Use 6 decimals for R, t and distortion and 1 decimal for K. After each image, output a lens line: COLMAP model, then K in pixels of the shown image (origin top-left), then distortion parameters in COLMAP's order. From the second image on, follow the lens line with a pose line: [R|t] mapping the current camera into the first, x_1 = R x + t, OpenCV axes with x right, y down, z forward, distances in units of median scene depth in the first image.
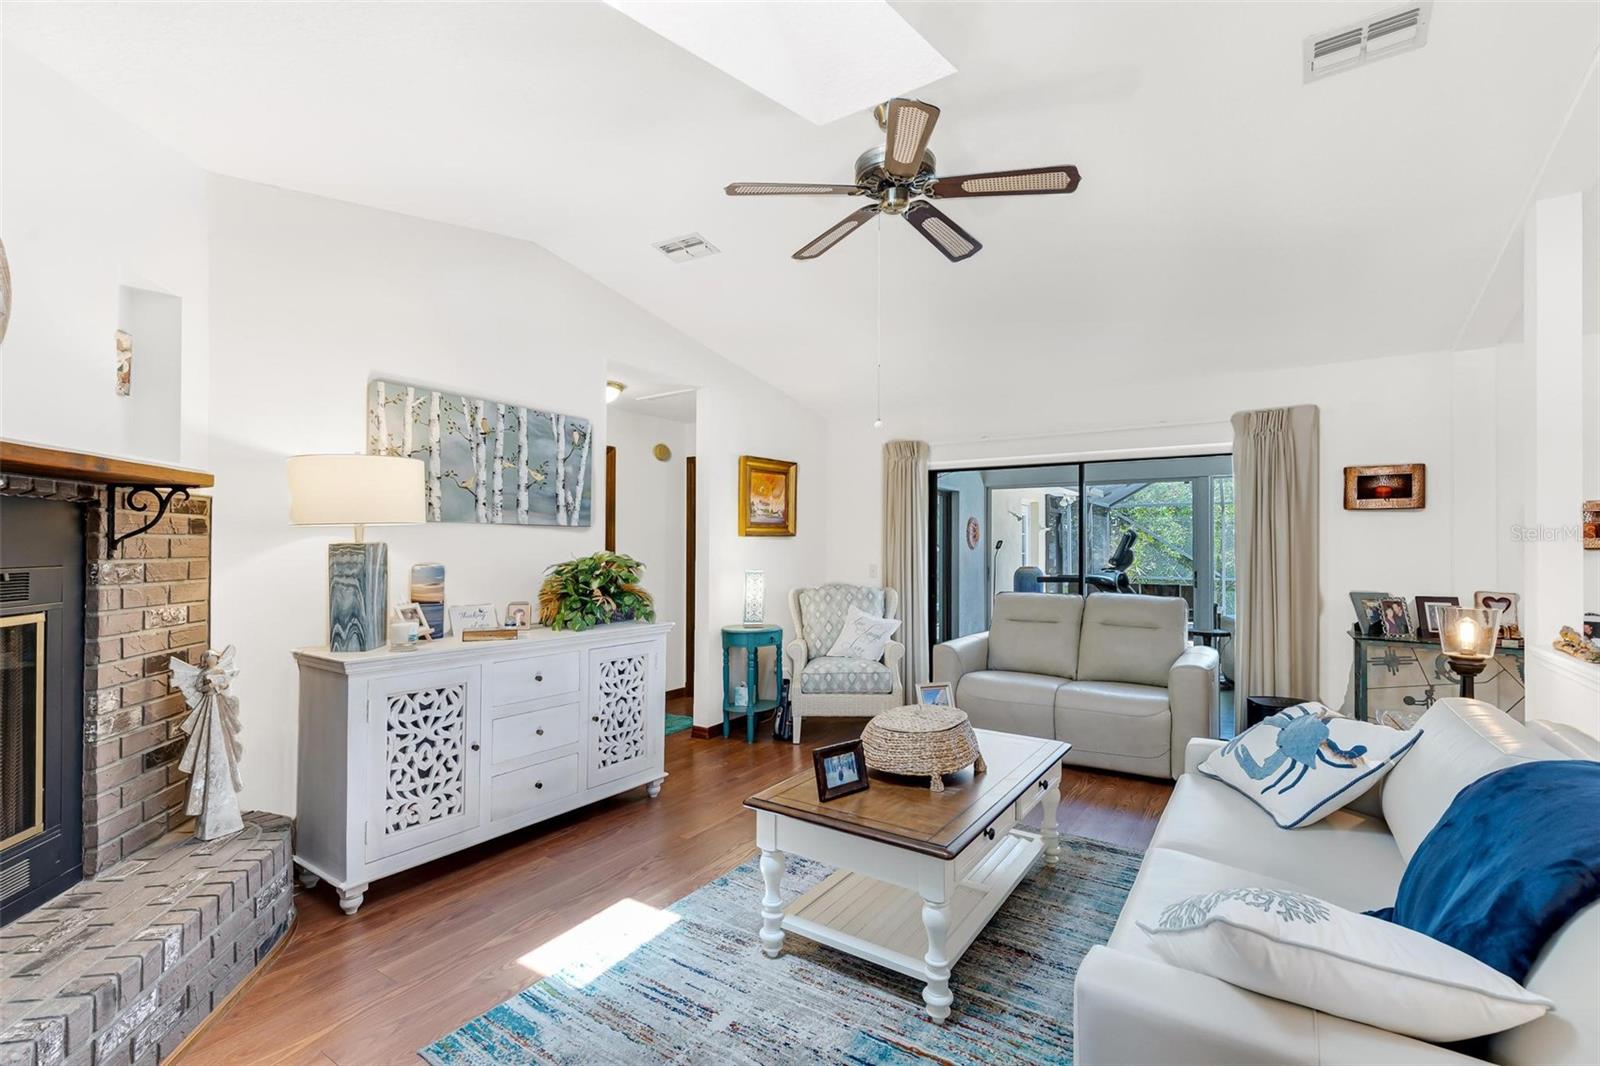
lens RADIAL K [[735.9, 0, 809.6], [0, 735.9, 531.1], [0, 0, 1]] dist [0.015155, -0.002557]
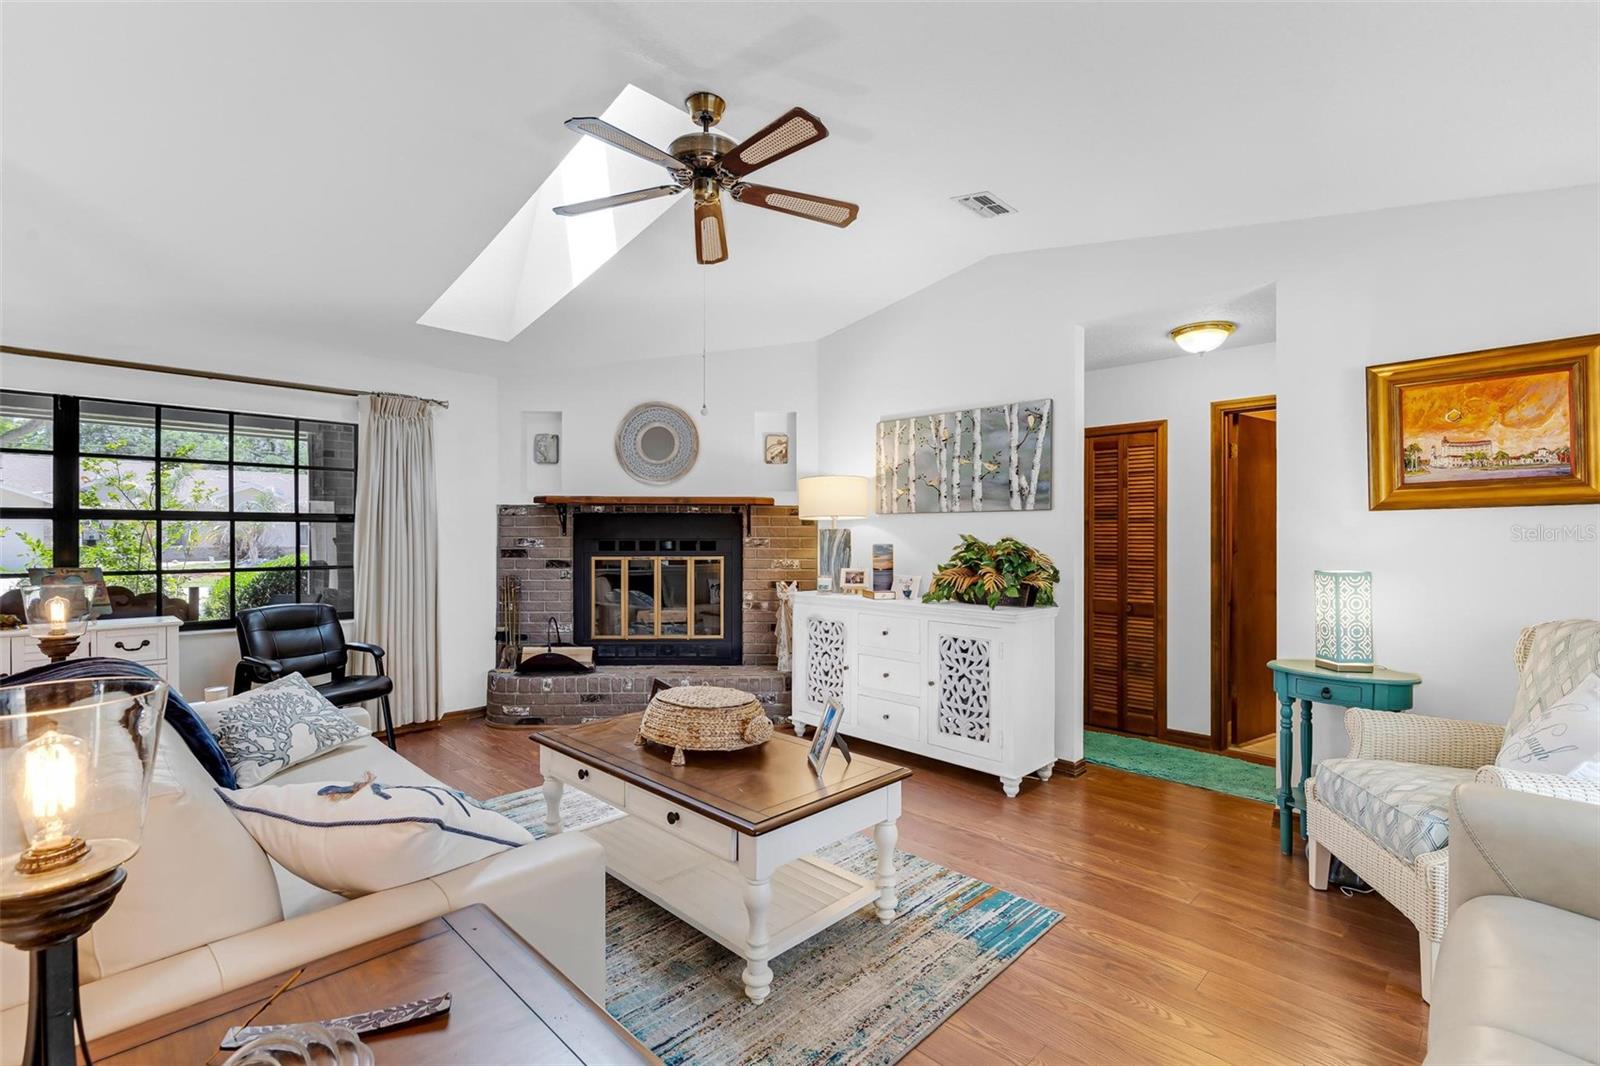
lens RADIAL K [[735.9, 0, 794.6], [0, 735.9, 539.2], [0, 0, 1]] dist [0.015155, -0.002557]
pose [[-0.214396, 0.028436, -0.976333, 0.833190], [0.039545, 0.999009, 0.020412, 0.000213], [0.975946, -0.034232, -0.215308, 1.008442]]
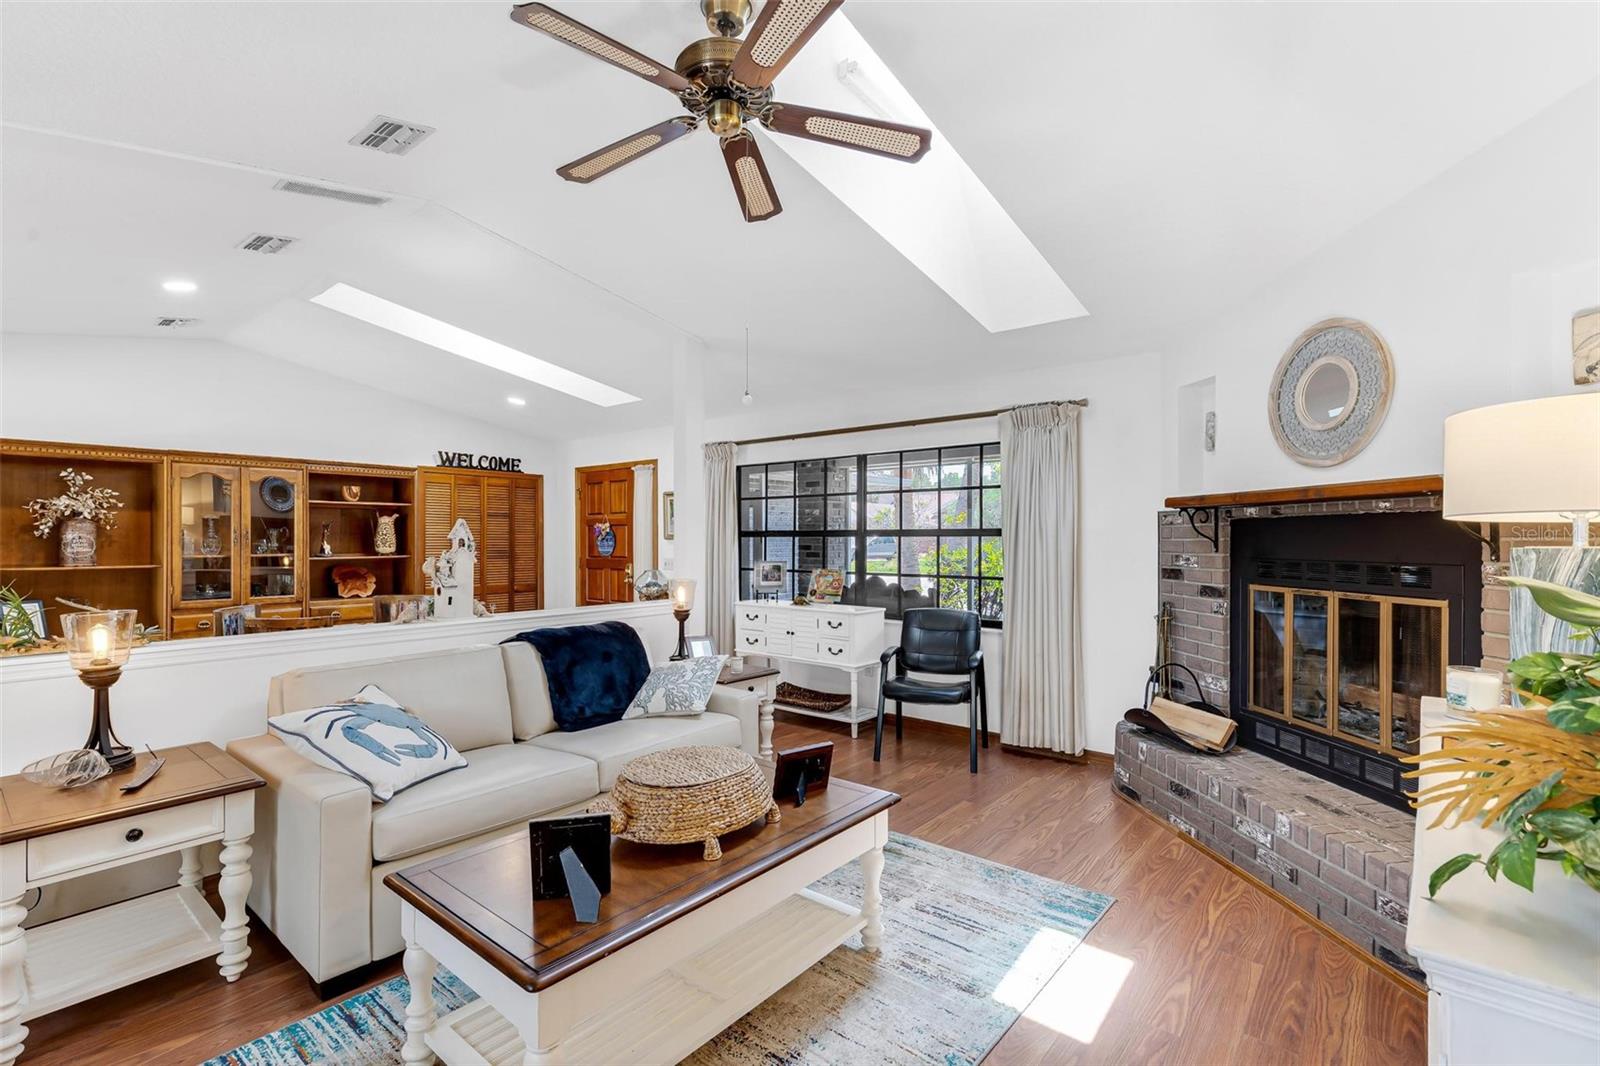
lens RADIAL K [[735.9, 0, 783.0], [0, 735.9, 534.5], [0, 0, 1]] dist [0.015155, -0.002557]
pose [[-0.990441, 0.025514, 0.135556, -0.035896], [0.019474, 0.998766, -0.045697, 0.015789], [-0.136554, -0.042620, -0.989715, 1.345427]]
